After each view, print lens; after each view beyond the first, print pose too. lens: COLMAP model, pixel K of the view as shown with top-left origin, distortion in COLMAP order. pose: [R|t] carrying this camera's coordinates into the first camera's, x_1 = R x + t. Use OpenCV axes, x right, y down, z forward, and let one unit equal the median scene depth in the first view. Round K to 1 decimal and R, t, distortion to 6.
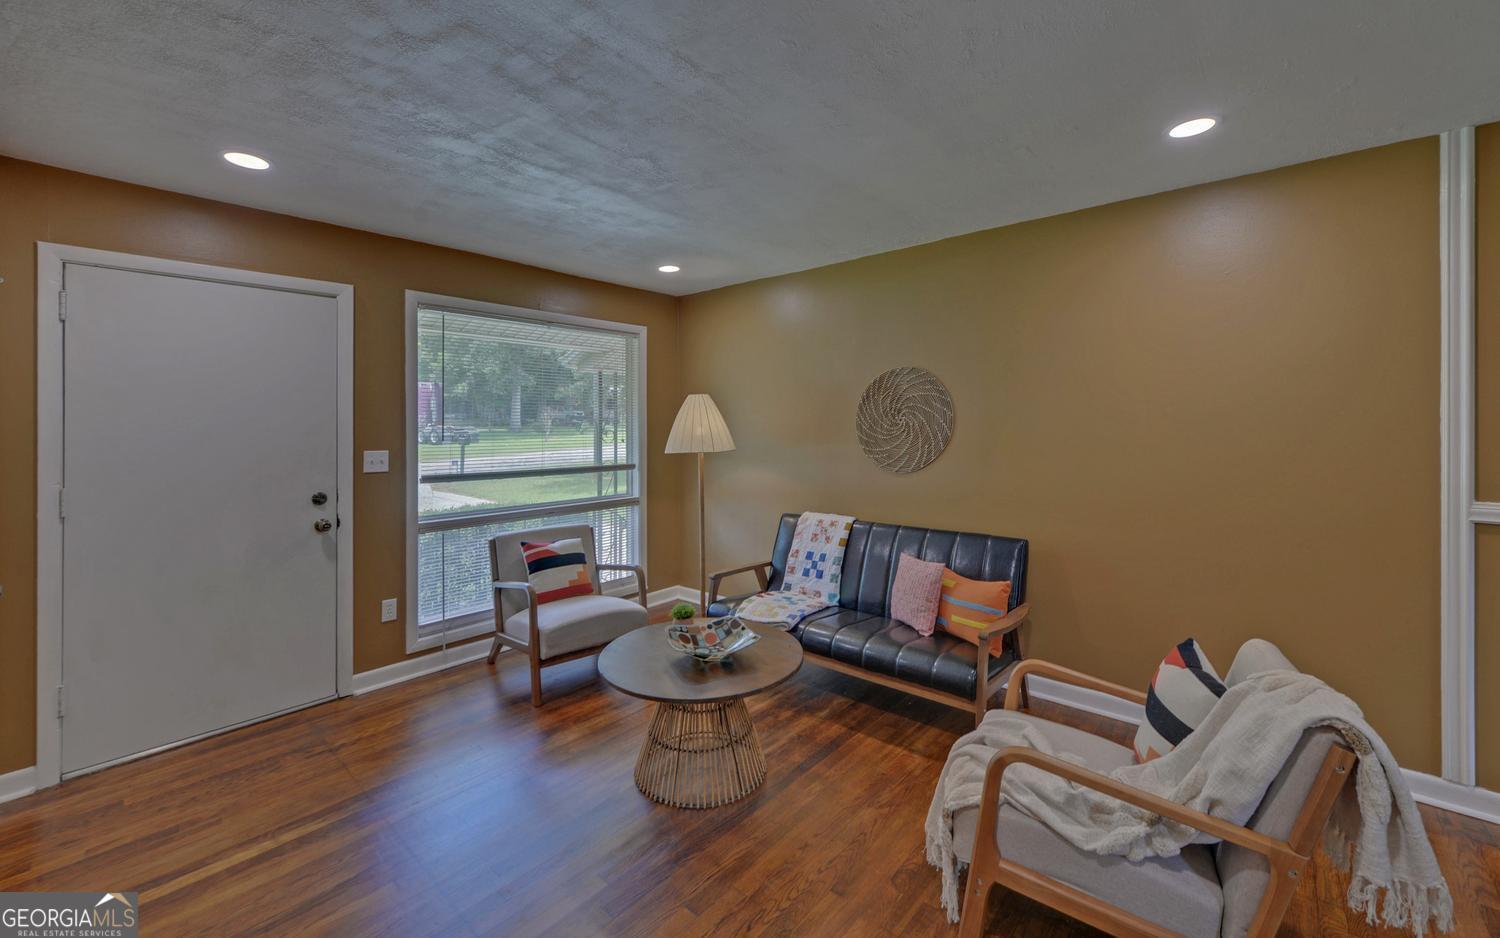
lens RADIAL K [[605.8, 0, 748.4], [0, 605.8, 422.4], [0, 0, 1]] dist [0.000534, -0.000341]
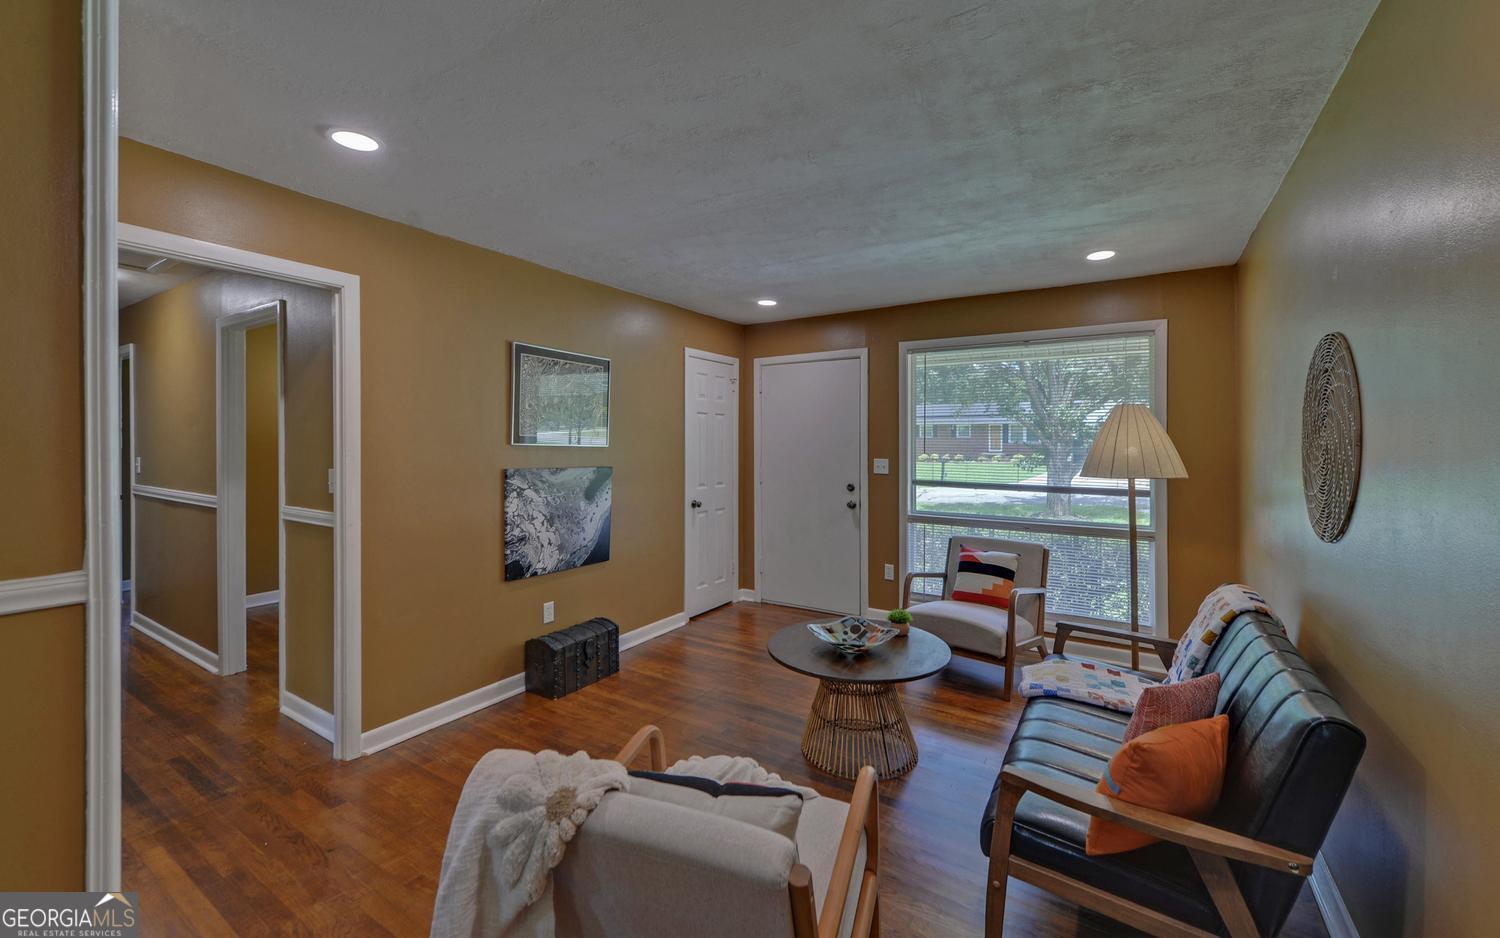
lens RADIAL K [[617.4, 0, 752.4], [0, 617.4, 452.7], [0, 0, 1]] dist [-0.000617, -0.000214]
pose [[0.117252, 0.024744, -0.992794, 0.799468], [-0.001119, 0.999692, 0.024784, -0.004442], [0.993102, -0.001795, 0.117243, 0.517555]]
